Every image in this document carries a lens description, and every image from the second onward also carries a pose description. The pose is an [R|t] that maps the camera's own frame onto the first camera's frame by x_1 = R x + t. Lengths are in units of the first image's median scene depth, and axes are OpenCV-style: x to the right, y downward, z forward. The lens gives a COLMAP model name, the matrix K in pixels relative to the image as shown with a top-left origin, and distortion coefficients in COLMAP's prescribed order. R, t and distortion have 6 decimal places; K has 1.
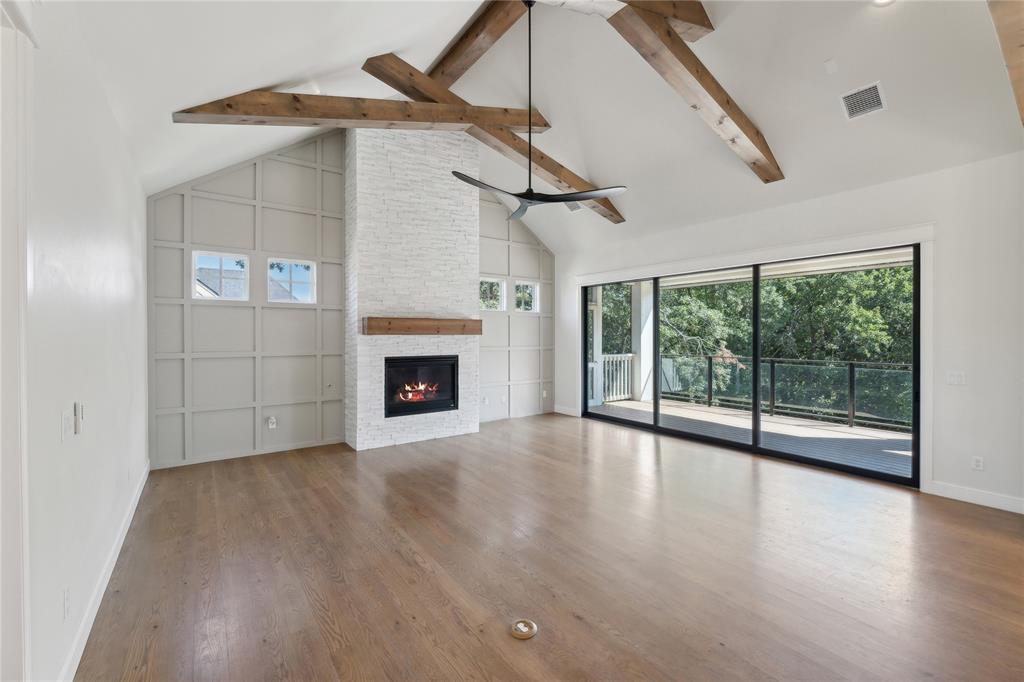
lens RADIAL K [[422.9, 0, 512.0], [0, 422.9, 337.0], [0, 0, 1]] dist [0.000021, 0.000832]
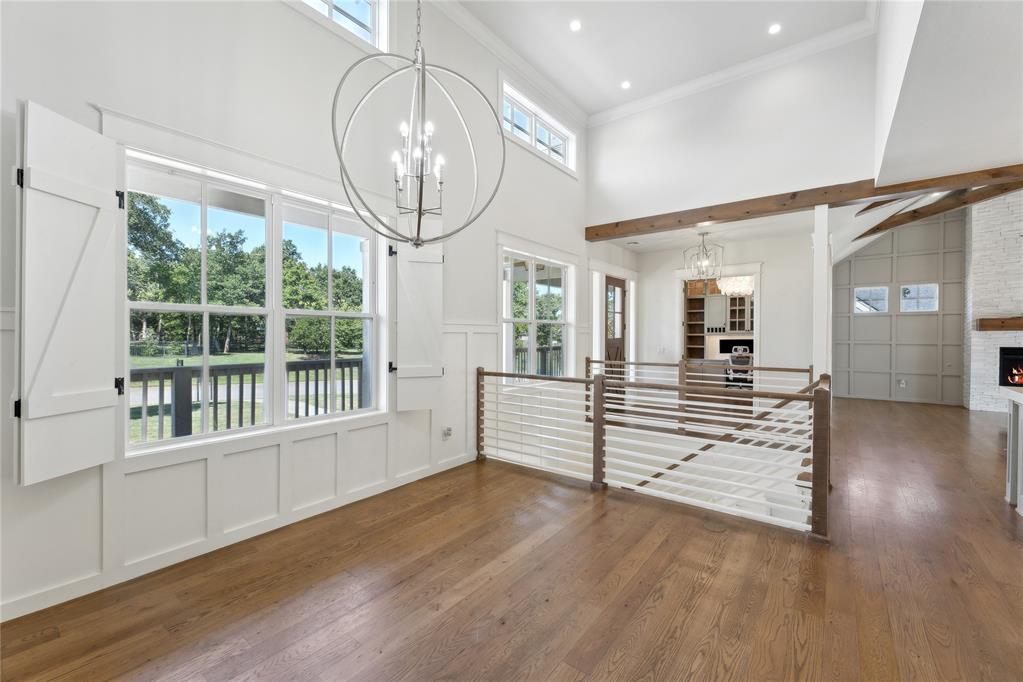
lens RADIAL K [[422.5, 0, 510.7], [0, 422.5, 339.9], [0, 0, 1]] dist [0.000021, 0.000832]
pose [[0.271940, 0.010469, -0.962257, 0.558455], [-0.005606, 0.999941, 0.009295, 0.019420], [0.962298, 0.002866, 0.271982, -0.855991]]
